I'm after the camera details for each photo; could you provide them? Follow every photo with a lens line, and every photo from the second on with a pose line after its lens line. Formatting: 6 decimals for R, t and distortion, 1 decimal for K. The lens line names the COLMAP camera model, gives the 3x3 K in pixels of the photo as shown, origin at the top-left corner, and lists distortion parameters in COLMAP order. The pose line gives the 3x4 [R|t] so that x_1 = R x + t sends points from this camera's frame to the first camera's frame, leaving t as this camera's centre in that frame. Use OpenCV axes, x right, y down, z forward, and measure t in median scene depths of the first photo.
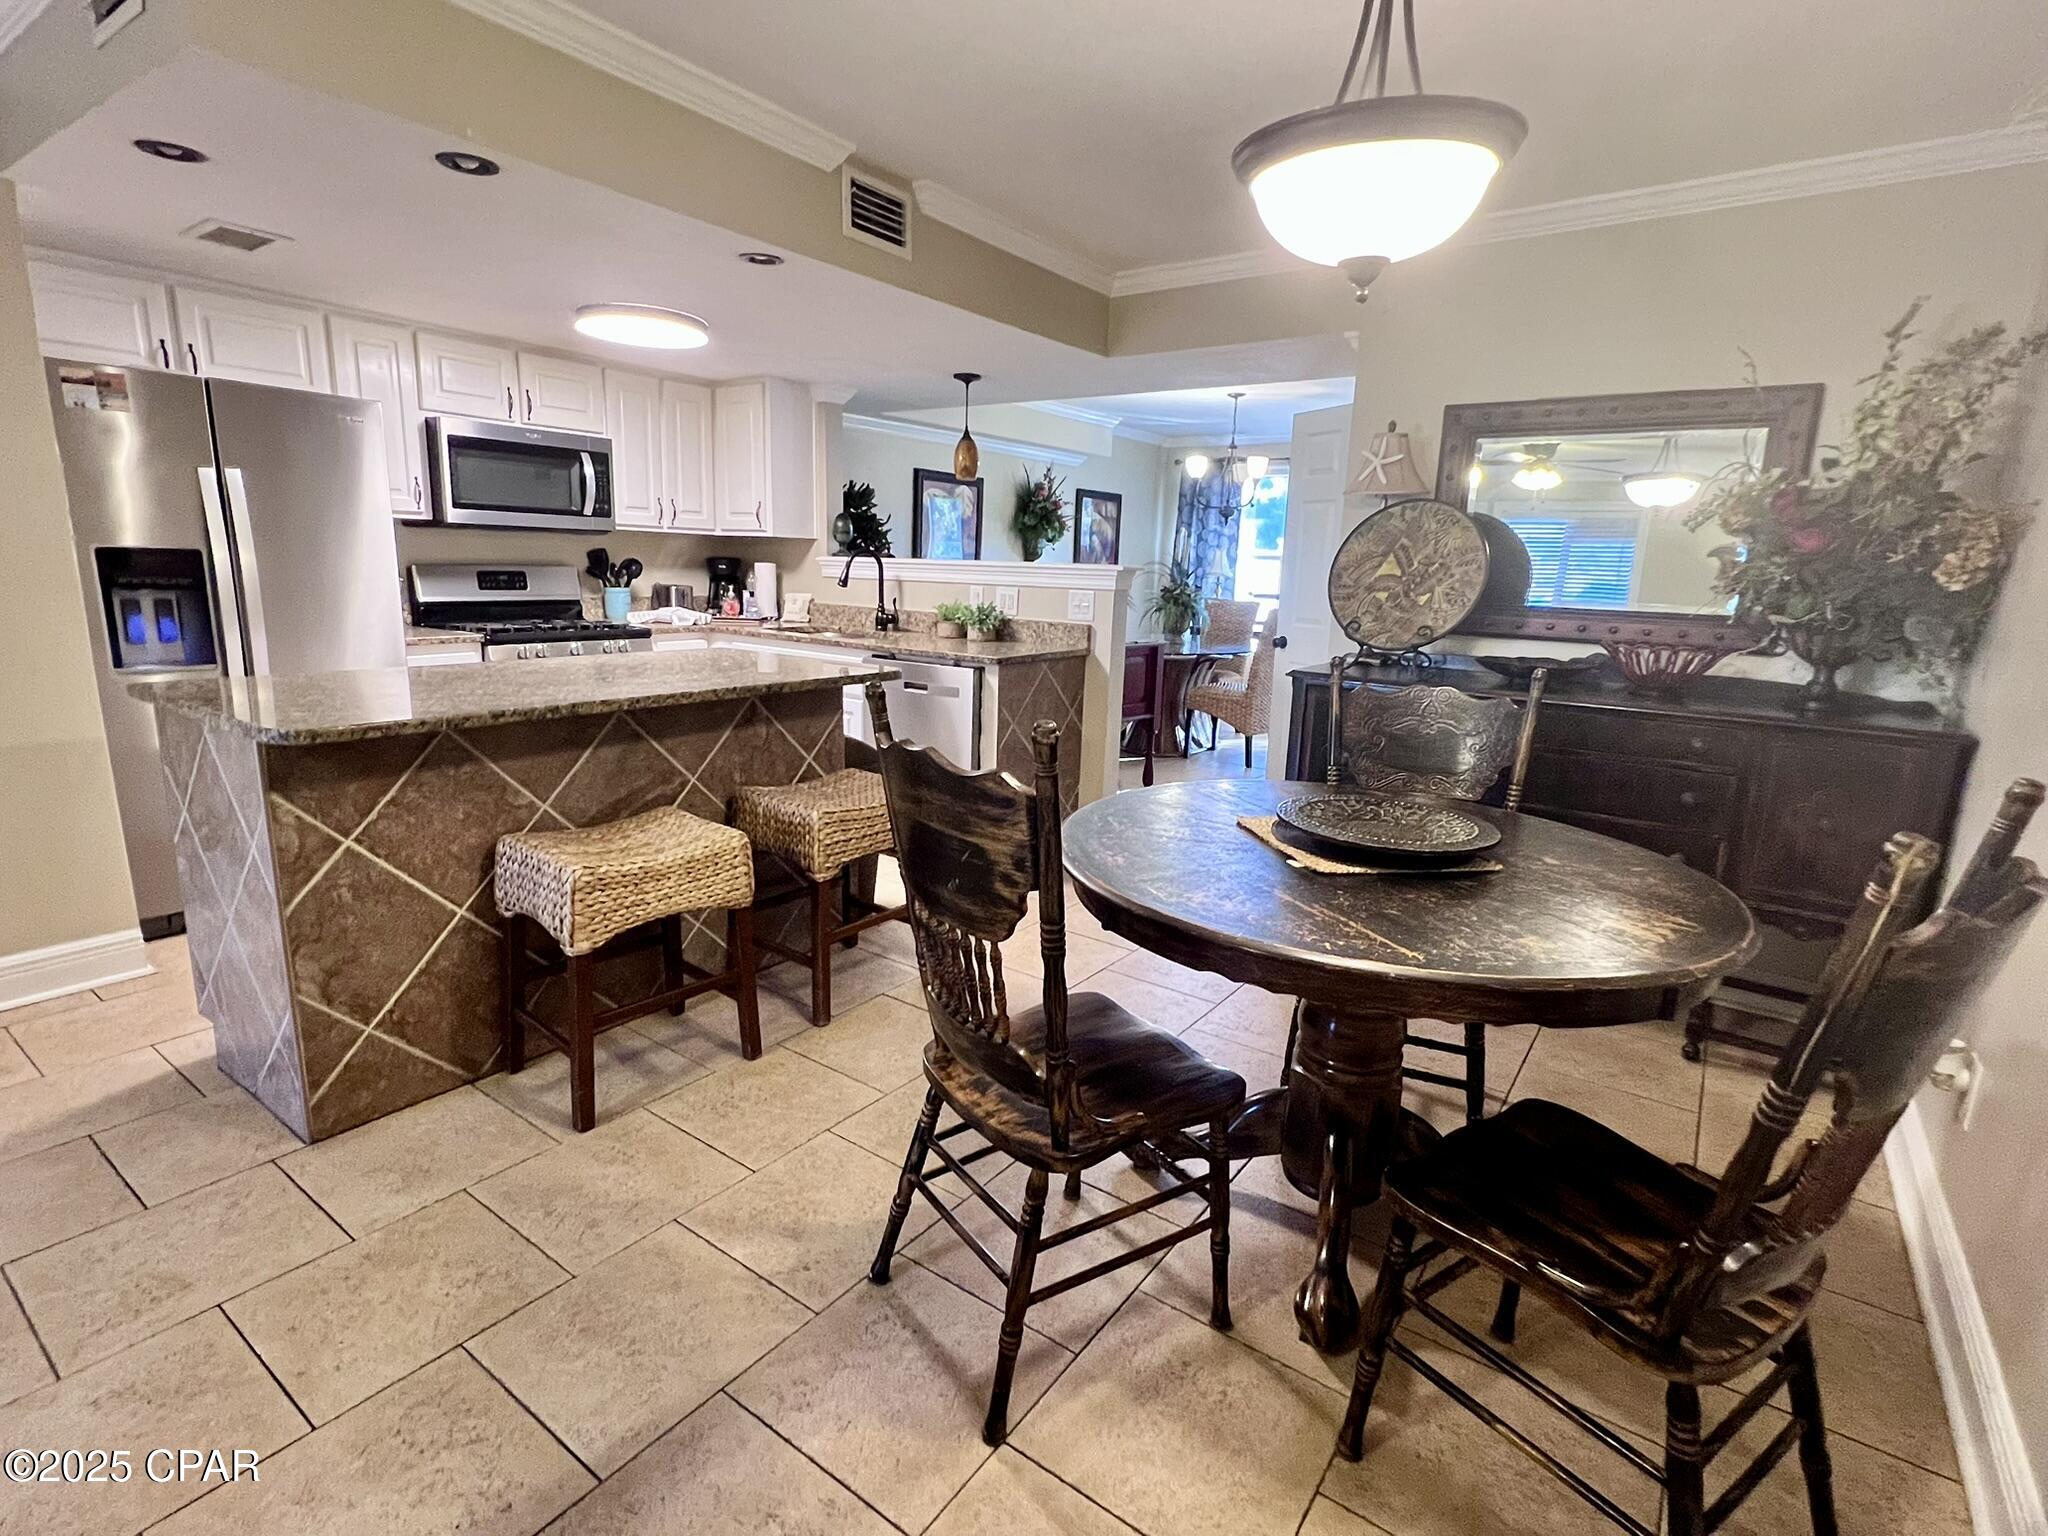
lens RADIAL K [[991.7, 0, 1021.6], [0, 991.7, 769.5], [0, 0, 1]] dist [0.000227, 0.001928]
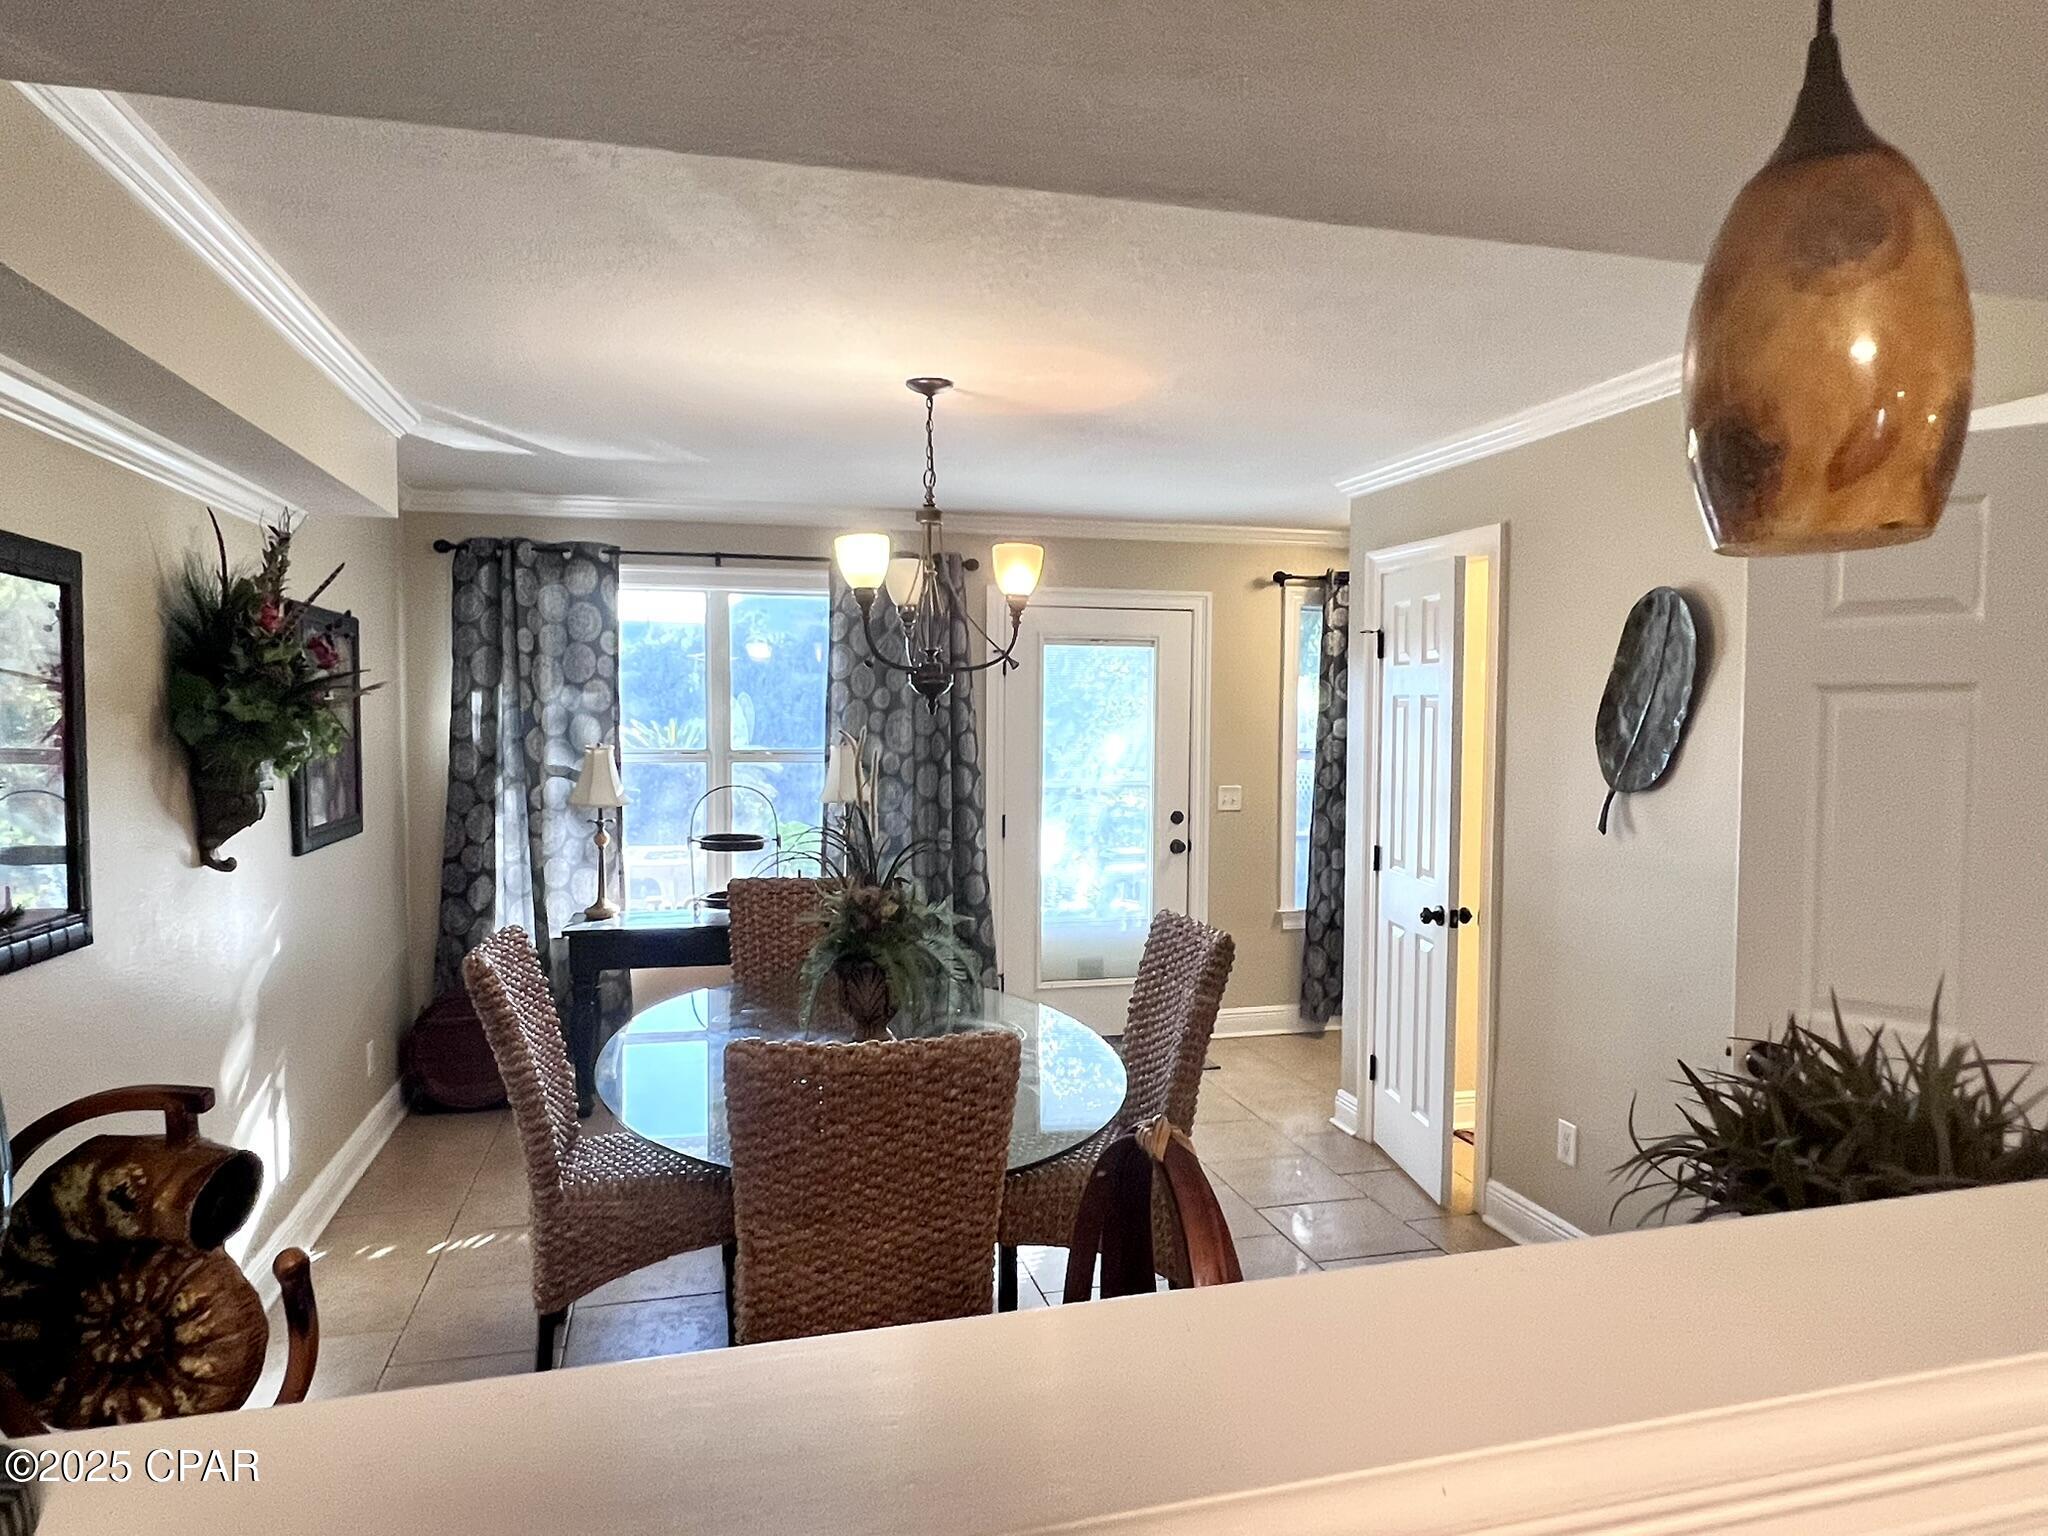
lens RADIAL K [[1251.8, 0, 1012.9], [0, 1251.8, 771.7], [0, 0, 1]] dist [-0.004712, 0.001963]
pose [[0.636269, -0.067909, 0.768473, -0.303823], [0.179376, 0.981841, -0.061753, -0.401662], [-0.750324, 0.177137, 0.636896, 1.433367]]
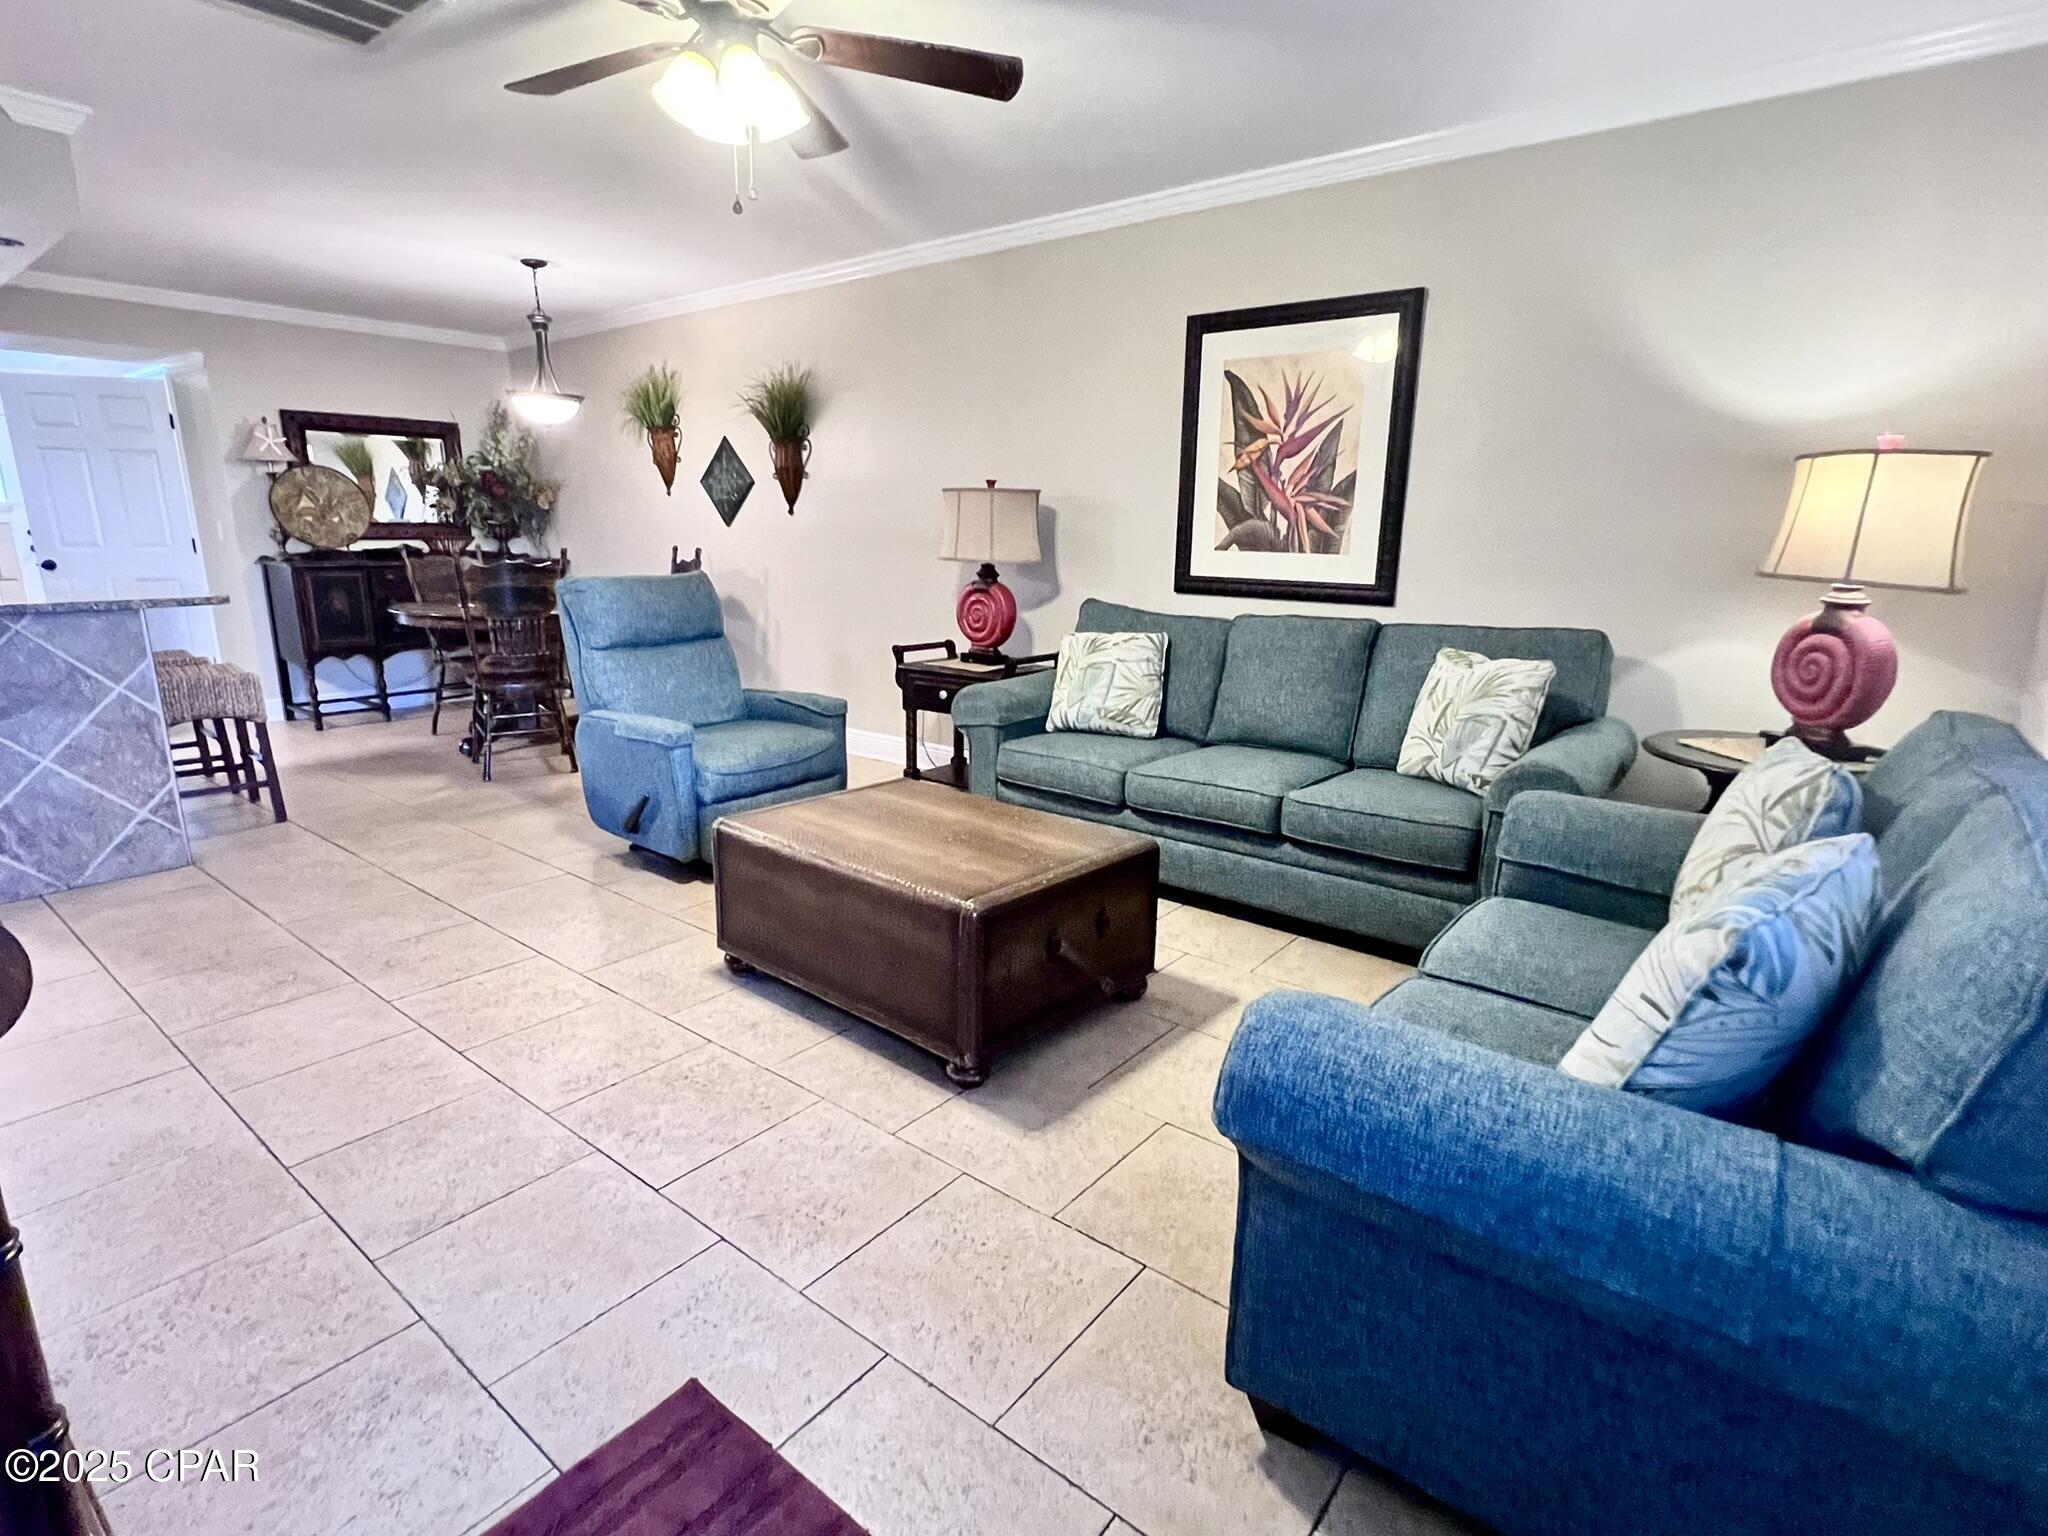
lens RADIAL K [[1020.7, 0, 1022.7], [0, 1020.7, 773.9], [0, 0, 1]] dist [-0.001304, 0.000906]
pose [[0.040453, -0.266801, 0.962902, -1.504972], [0.198242, 0.946676, 0.253977, 0.051037], [-0.979318, 0.180613, 0.091187, -0.359108]]
